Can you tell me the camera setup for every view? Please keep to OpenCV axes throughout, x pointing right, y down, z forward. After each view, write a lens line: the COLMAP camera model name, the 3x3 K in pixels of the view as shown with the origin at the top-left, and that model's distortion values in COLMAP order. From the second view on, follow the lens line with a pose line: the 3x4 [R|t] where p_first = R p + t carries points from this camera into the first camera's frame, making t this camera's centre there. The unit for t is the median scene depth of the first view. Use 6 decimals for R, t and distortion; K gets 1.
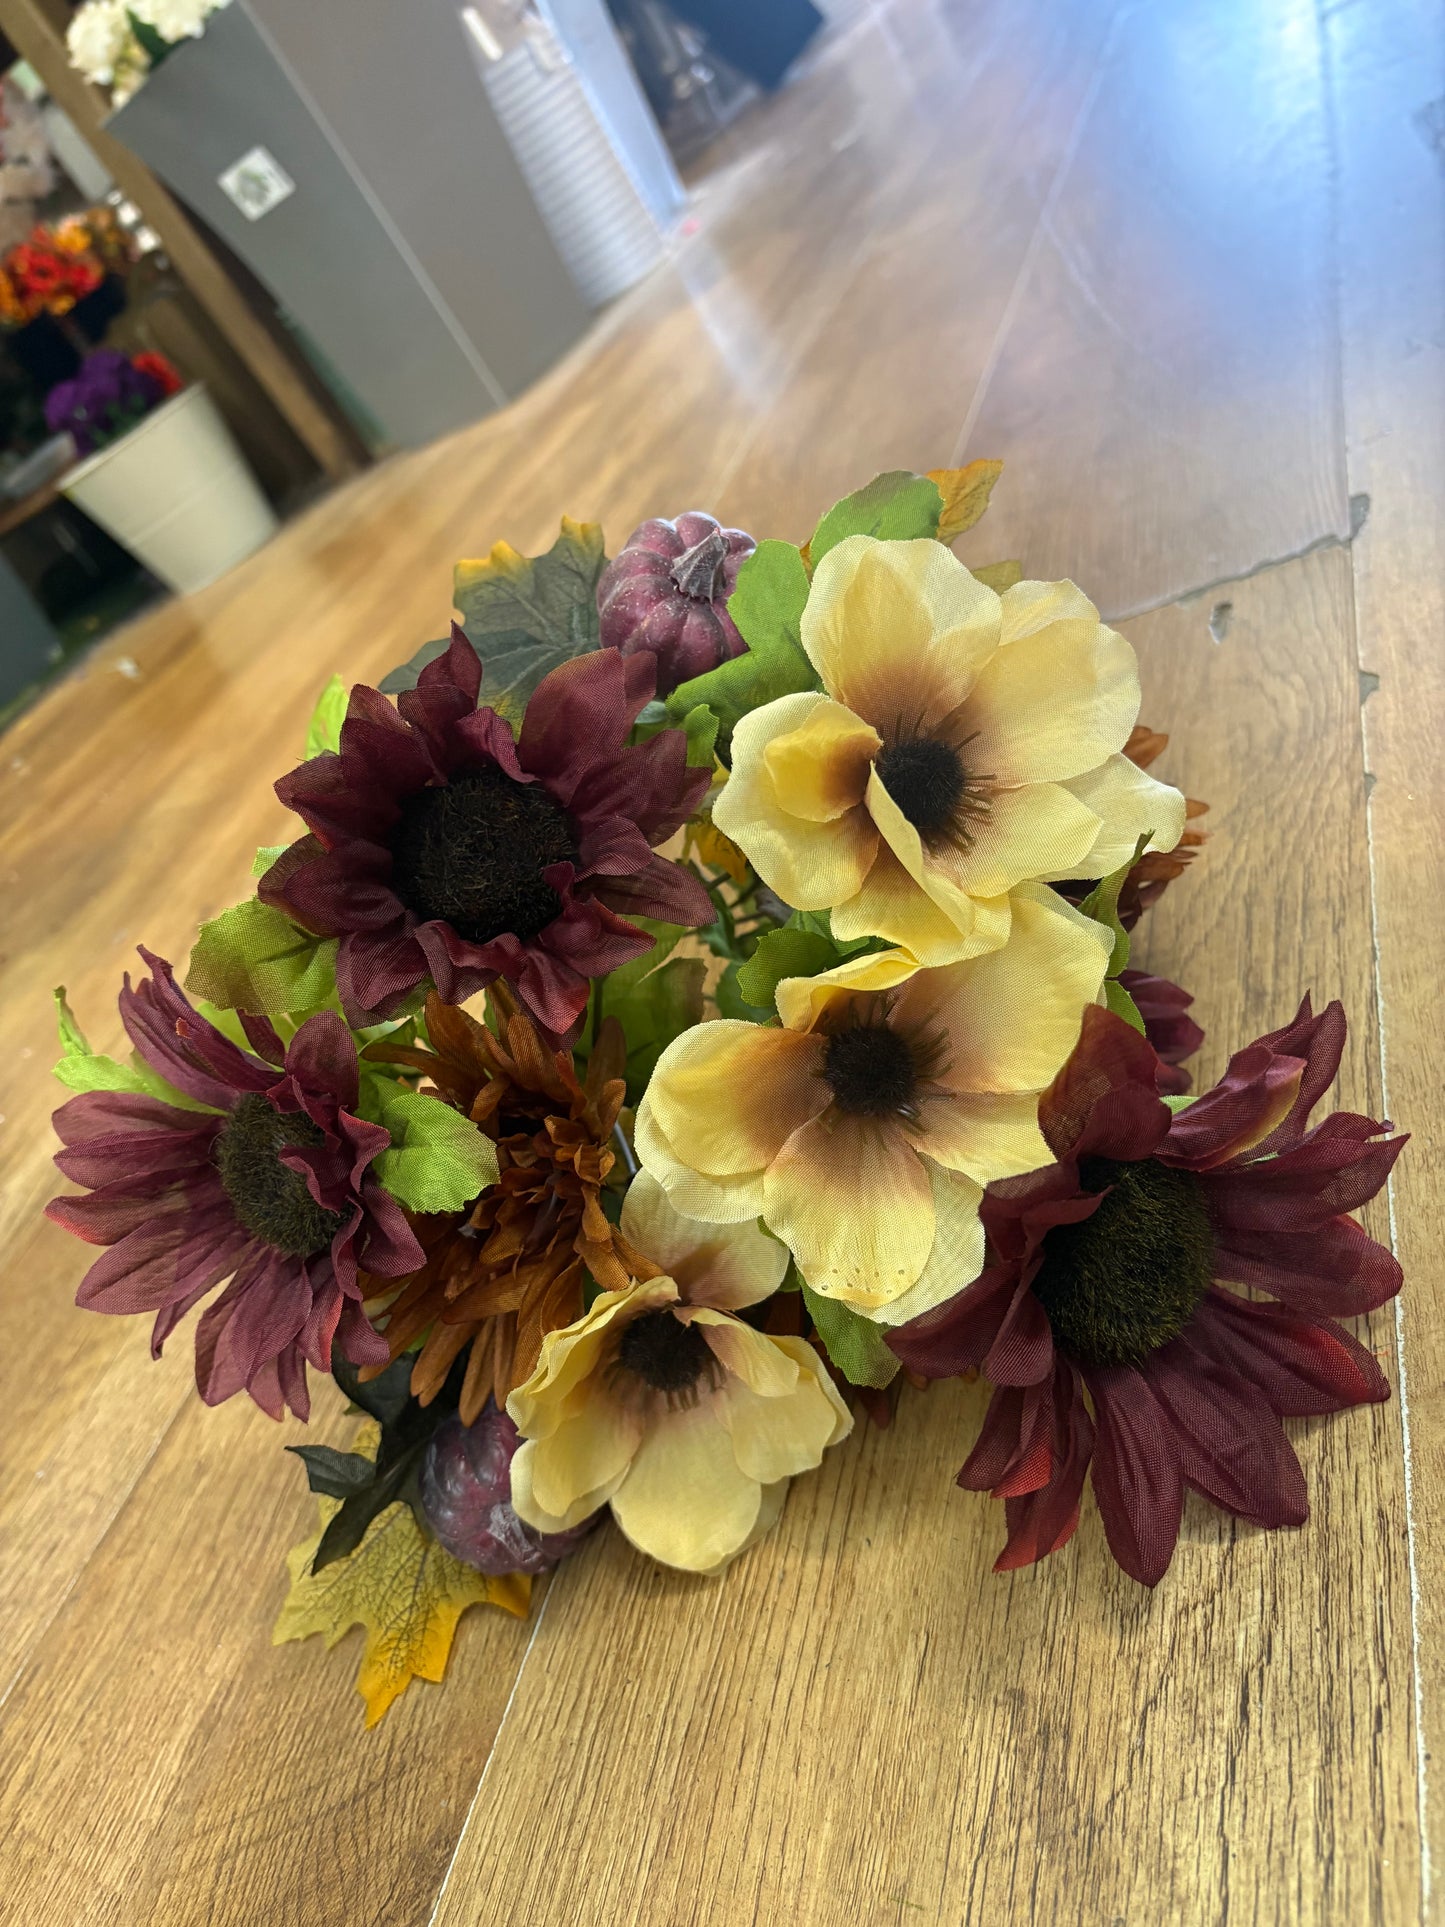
lens RADIAL K [[1505.1, 0, 731.0], [0, 1505.1, 978.7], [0, 0, 1]] dist [0.088953, -0.113124]
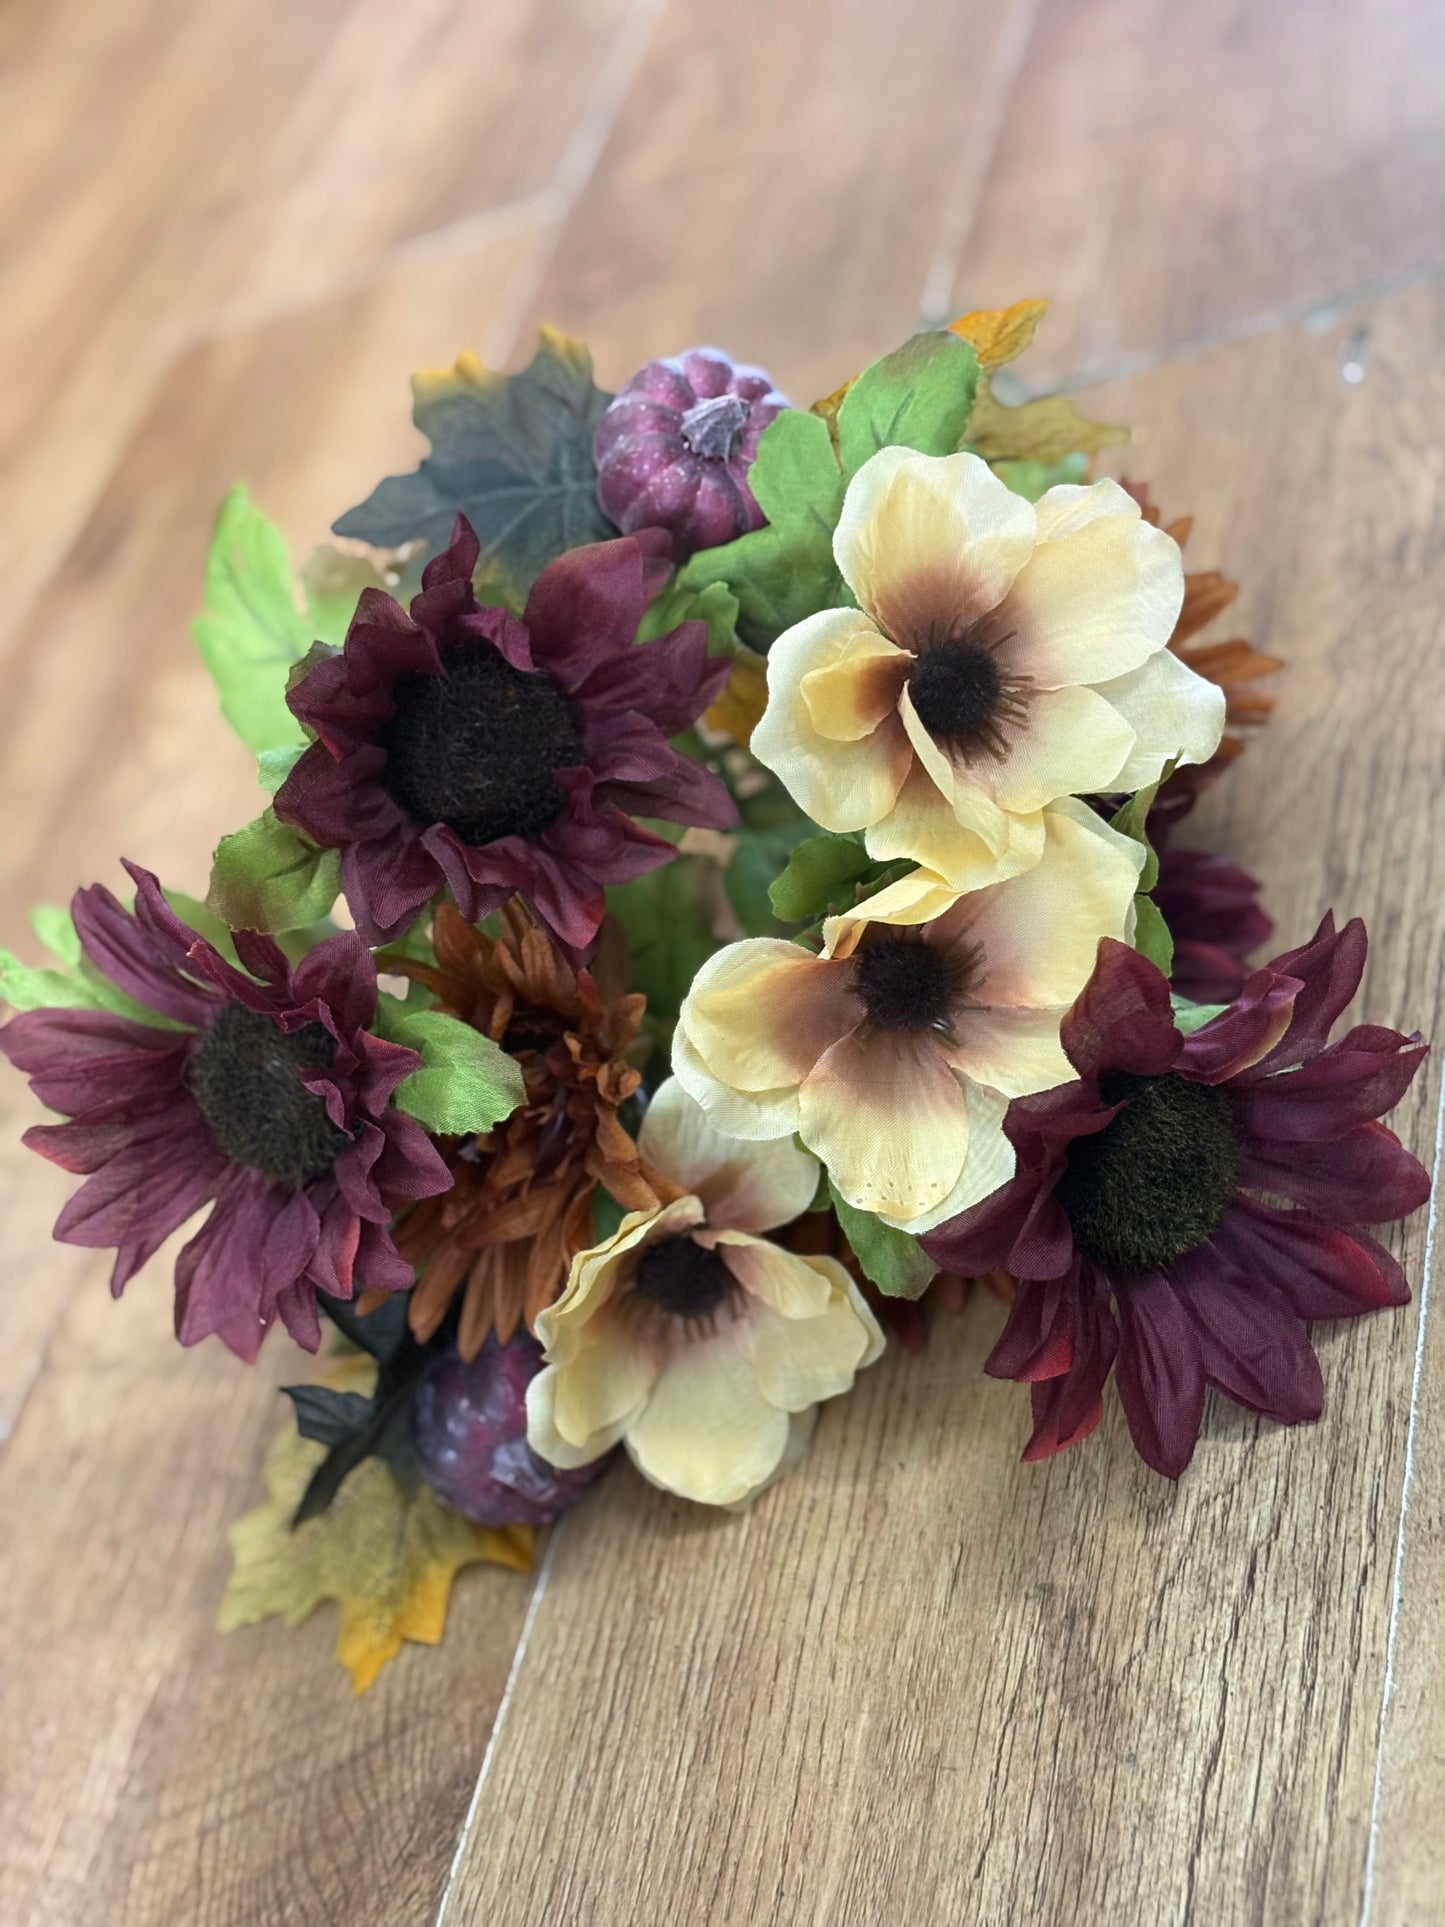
lens RADIAL K [[2971.7, 0, 762.3], [0, 2971.7, 962.9], [0, 0, 1]] dist [0.462091, -1.739444]
pose [[0.998667, -0.010952, 0.050450, -0.096502], [0.006063, 0.995358, 0.096048, -0.139763], [-0.051267, -0.095614, 0.994097, -0.918228]]
